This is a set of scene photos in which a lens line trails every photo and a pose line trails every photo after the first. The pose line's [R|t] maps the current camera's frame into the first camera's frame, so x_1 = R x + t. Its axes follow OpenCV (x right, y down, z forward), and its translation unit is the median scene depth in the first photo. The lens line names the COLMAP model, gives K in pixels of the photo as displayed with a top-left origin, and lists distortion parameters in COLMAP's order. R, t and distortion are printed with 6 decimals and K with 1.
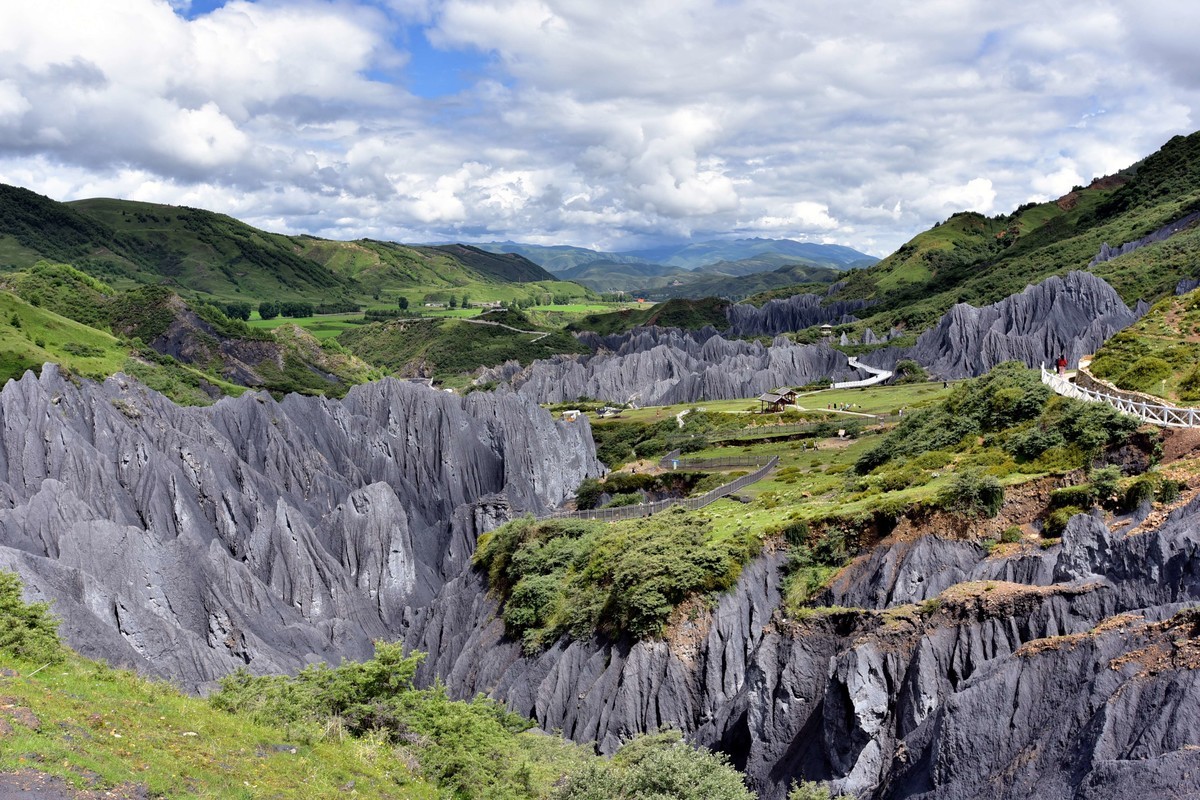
lens RADIAL K [[1001.3, 0, 599.3], [0, 1001.3, 400.9], [0, 0, 1]] dist [-0.027536, 0.008138]
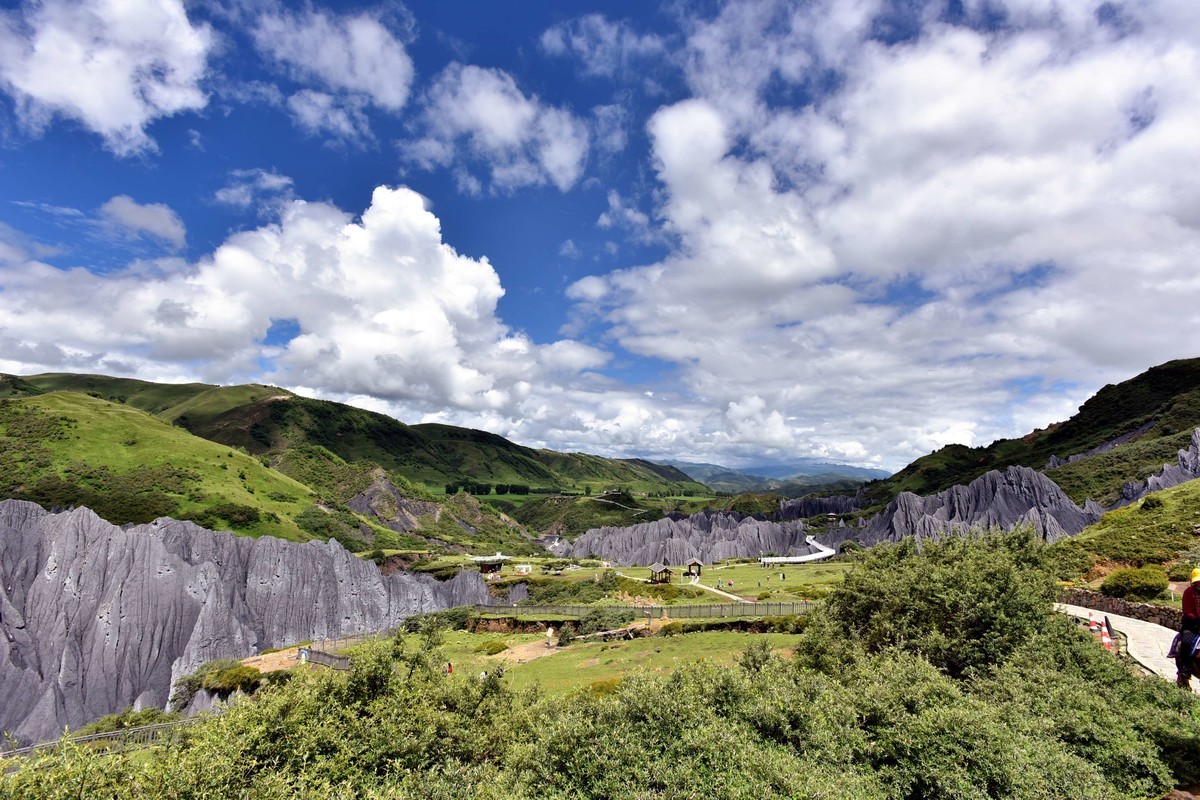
lens RADIAL K [[586.7, 0, 601.8], [0, 586.7, 398.1], [0, 0, 1]] dist [-0.025545, -0.000101]
pose [[0.977233, 0.016077, -0.211557, 0.127095], [-0.070356, 0.965261, -0.251637, -0.008062], [0.200162, 0.260792, 0.944417, 0.218175]]
